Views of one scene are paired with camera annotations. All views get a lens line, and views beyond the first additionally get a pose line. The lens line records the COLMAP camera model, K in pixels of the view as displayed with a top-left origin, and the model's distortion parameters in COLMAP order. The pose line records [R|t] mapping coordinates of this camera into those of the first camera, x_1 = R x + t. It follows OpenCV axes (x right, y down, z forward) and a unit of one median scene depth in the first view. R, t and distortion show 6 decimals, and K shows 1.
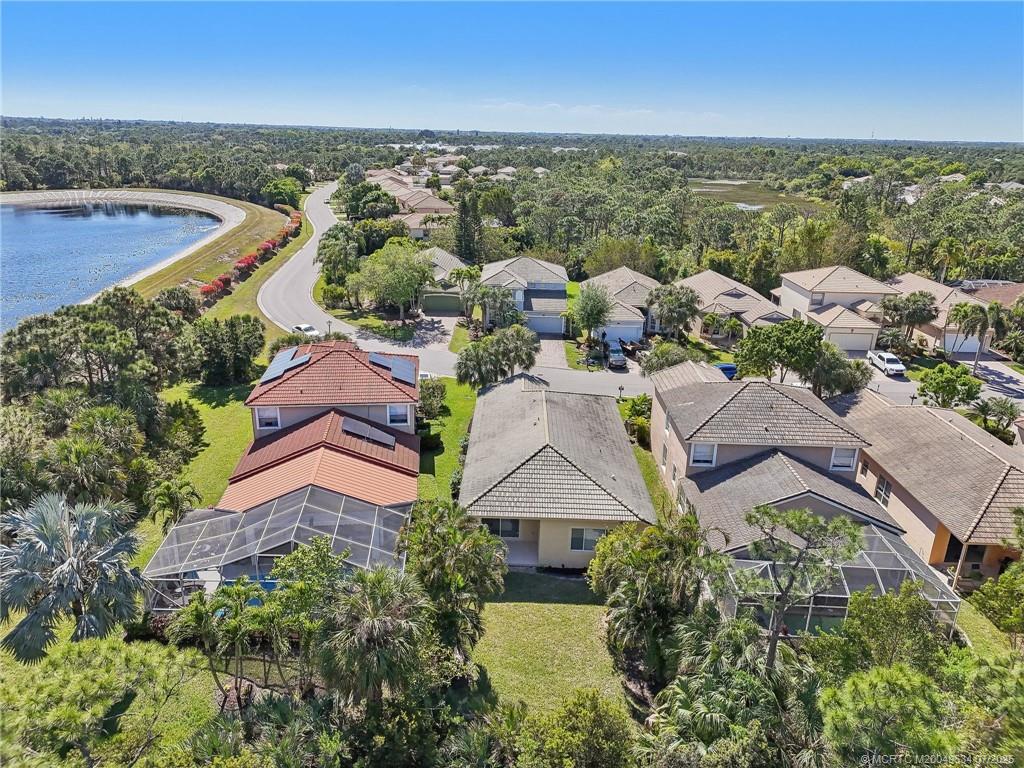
lens RADIAL K [[707.1, 0, 512.0], [0, 707.1, 384.0], [0, 0, 1]] dist [0.077274, -0.081129]
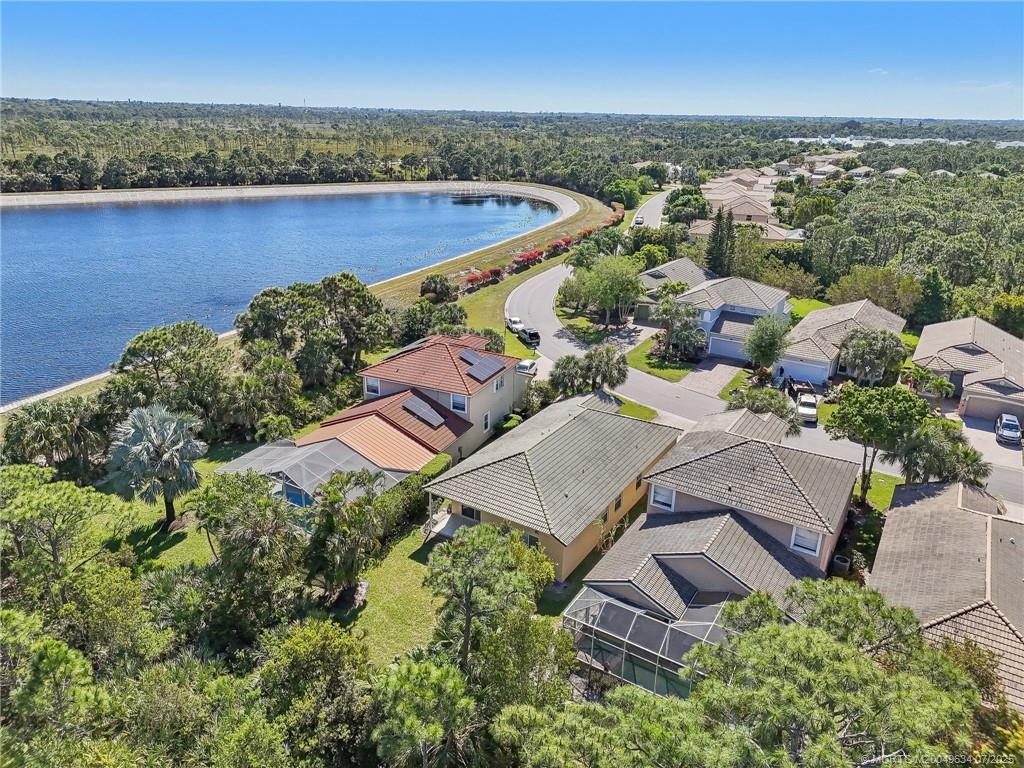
lens RADIAL K [[707.1, 0, 512.0], [0, 707.1, 384.0], [0, 0, 1]] dist [0.077274, -0.081129]
pose [[0.853432, 0.180243, -0.489046, 0.277740], [-0.174506, 0.982961, 0.057751, -0.041031], [0.491122, 0.036054, 0.870344, -0.001485]]
